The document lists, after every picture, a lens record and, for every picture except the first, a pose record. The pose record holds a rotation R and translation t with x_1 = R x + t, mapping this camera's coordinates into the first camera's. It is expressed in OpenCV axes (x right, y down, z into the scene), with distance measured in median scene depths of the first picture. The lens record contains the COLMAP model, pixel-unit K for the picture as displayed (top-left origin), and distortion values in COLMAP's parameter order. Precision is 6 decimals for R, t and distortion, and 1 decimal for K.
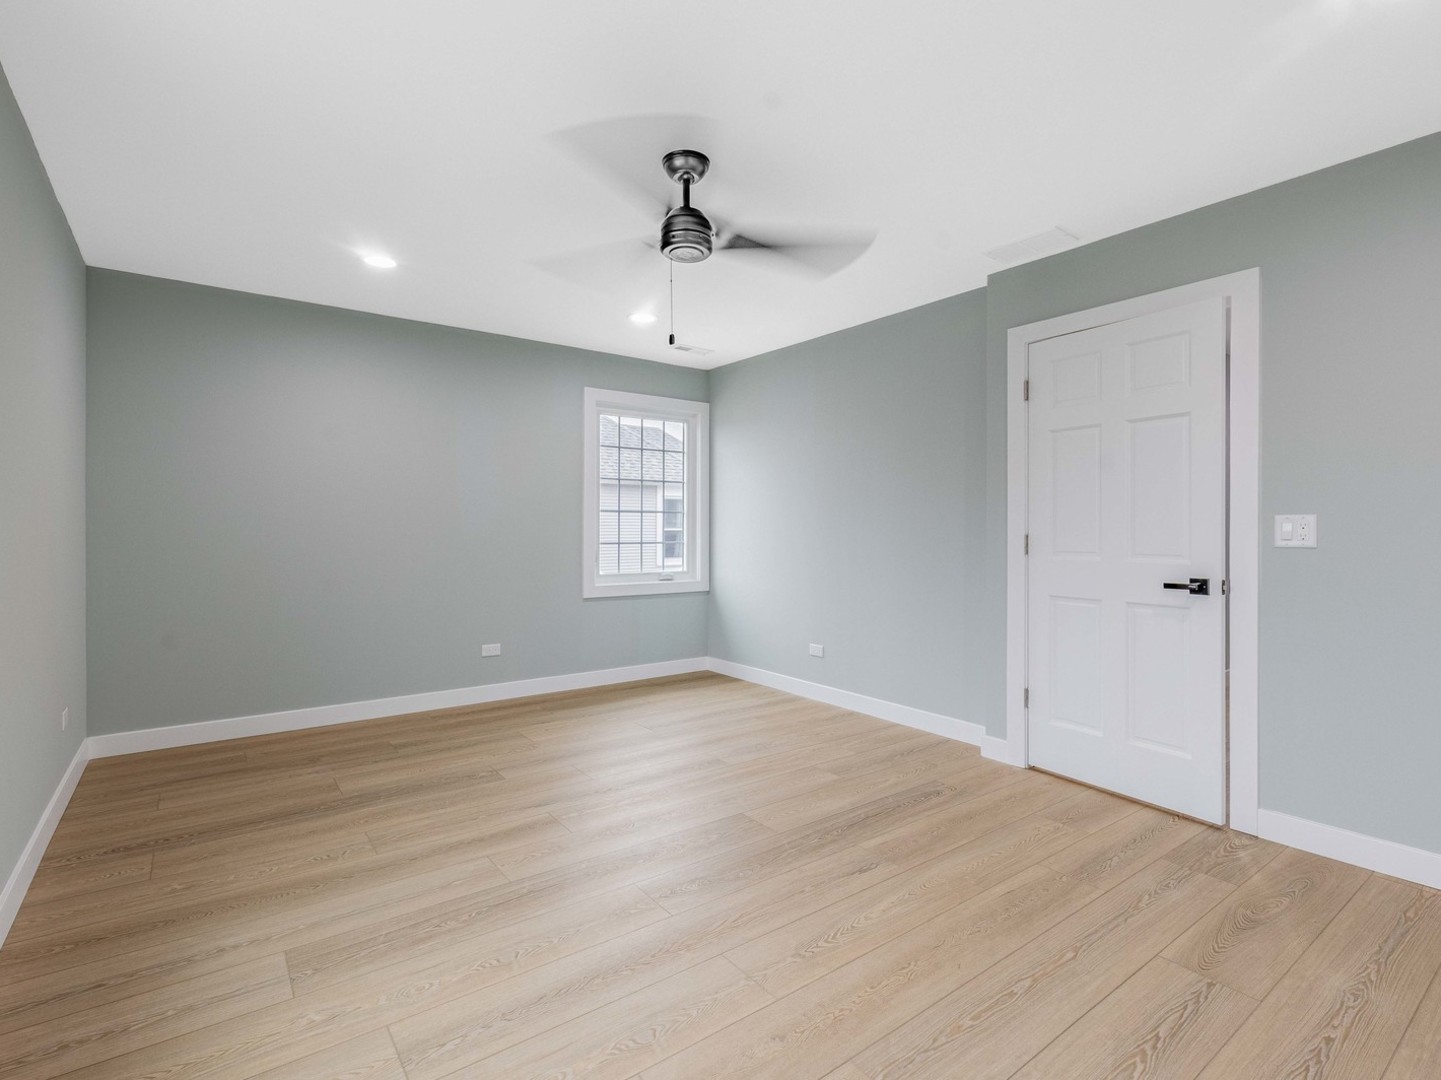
lens RADIAL K [[683.2, 0, 735.5], [0, 683.2, 536.3], [0, 0, 1]] dist [0.012200, -0.004214]
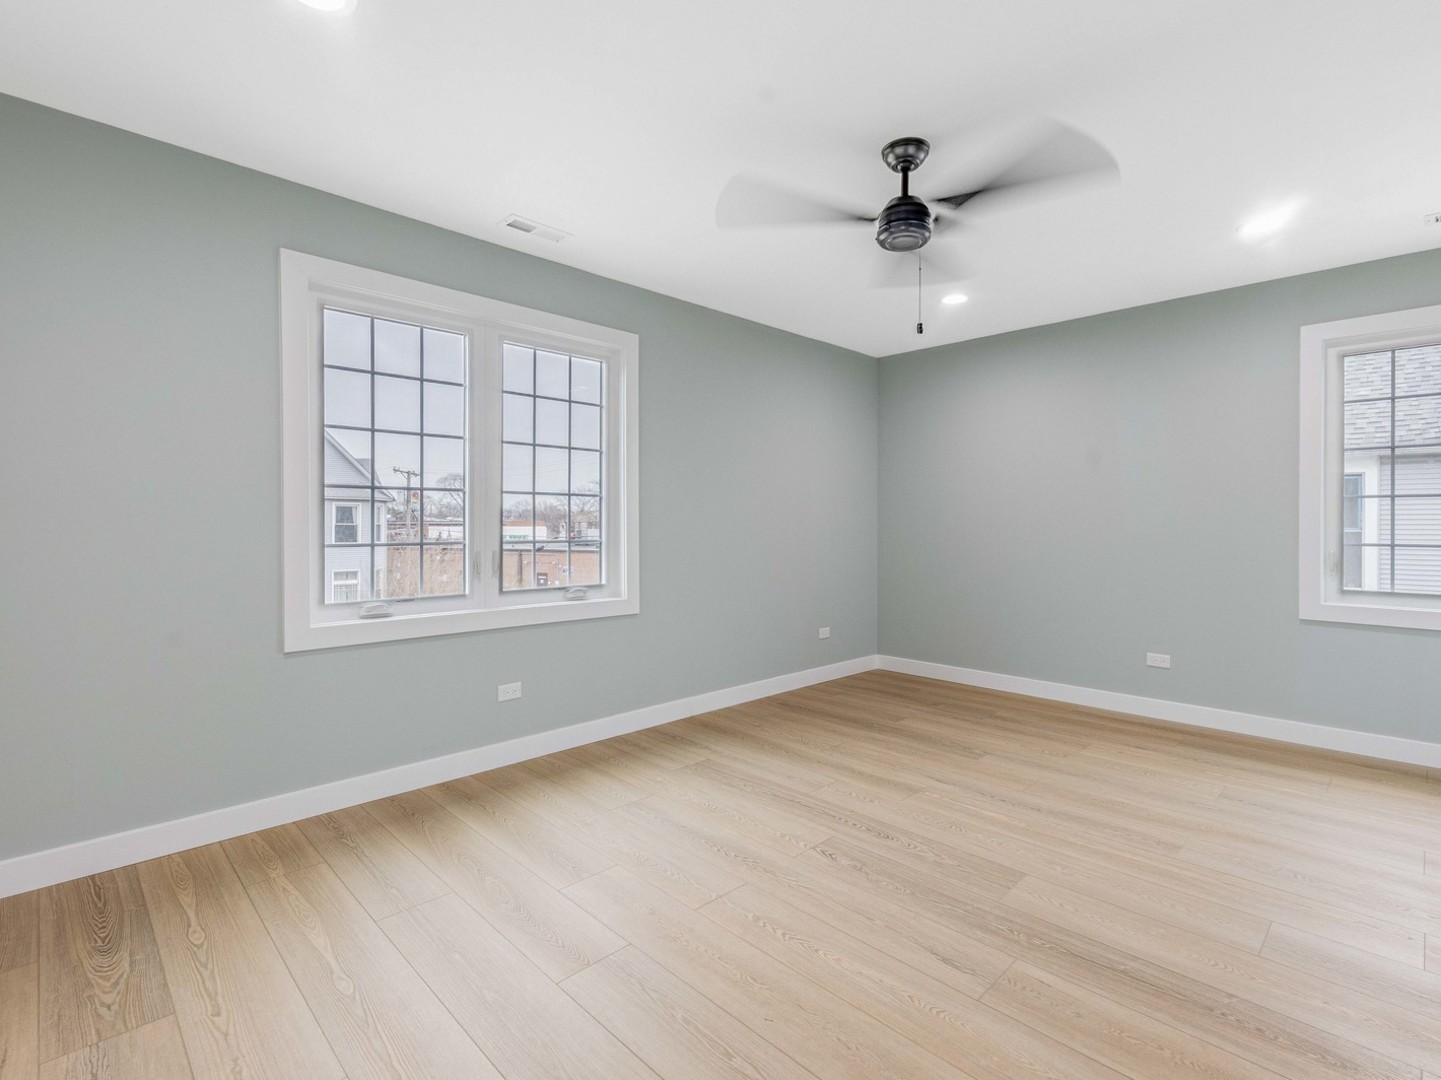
lens RADIAL K [[683.2, 0, 713.1], [0, 683.2, 536.0], [0, 0, 1]] dist [0.012200, -0.004214]
pose [[0.127887, 0.012774, -0.991706, 0.744205], [-0.005980, 0.999909, 0.012108, -0.005325], [0.991771, 0.004382, 0.127952, 0.509701]]
